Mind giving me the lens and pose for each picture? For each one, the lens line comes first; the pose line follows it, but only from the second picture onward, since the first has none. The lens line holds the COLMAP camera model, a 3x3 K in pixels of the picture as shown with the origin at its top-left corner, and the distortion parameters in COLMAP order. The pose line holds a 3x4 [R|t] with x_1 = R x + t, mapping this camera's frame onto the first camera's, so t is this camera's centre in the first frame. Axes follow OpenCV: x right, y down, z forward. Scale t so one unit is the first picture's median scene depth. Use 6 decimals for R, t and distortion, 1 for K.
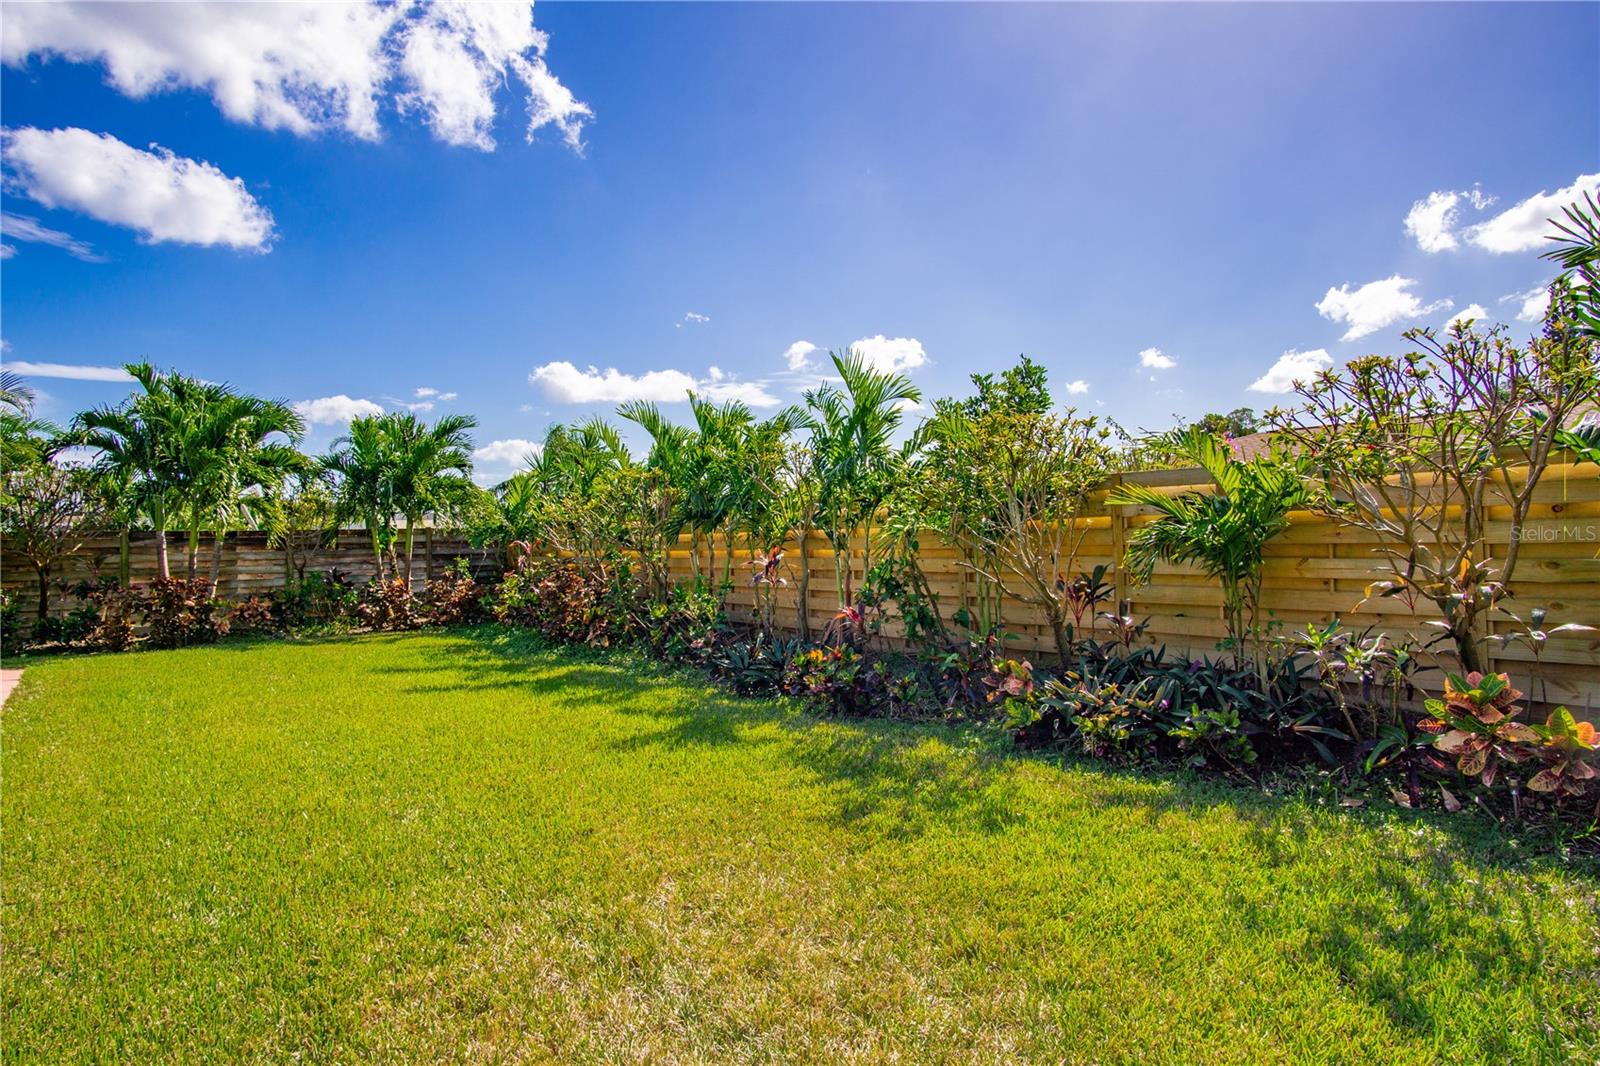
lens RADIAL K [[898.8, 0, 770.1], [0, 898.8, 510.0], [0, 0, 1]] dist [-0.045252, 0.030323]
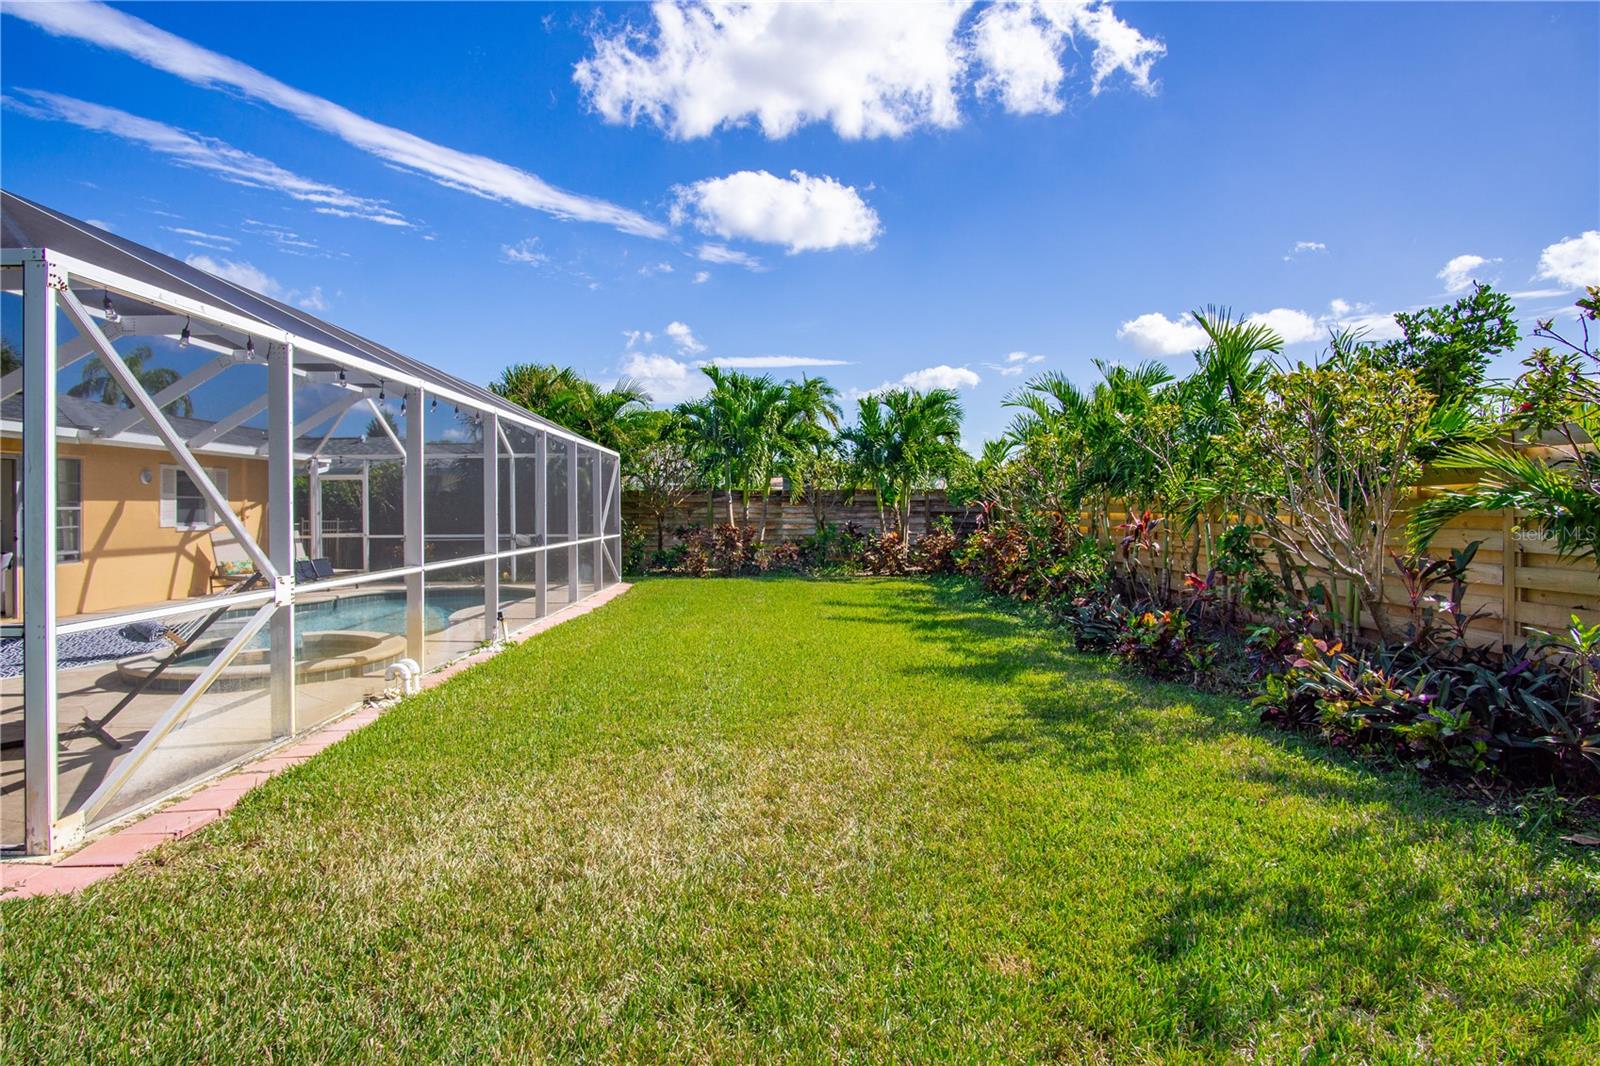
lens RADIAL K [[898.8, 0, 770.1], [0, 898.8, 510.0], [0, 0, 1]] dist [-0.045252, 0.030323]
pose [[0.786475, 0.019403, -0.617317, 0.181907], [0.009200, 0.999027, 0.043122, -0.003990], [0.617553, -0.039594, 0.785532, -0.026995]]
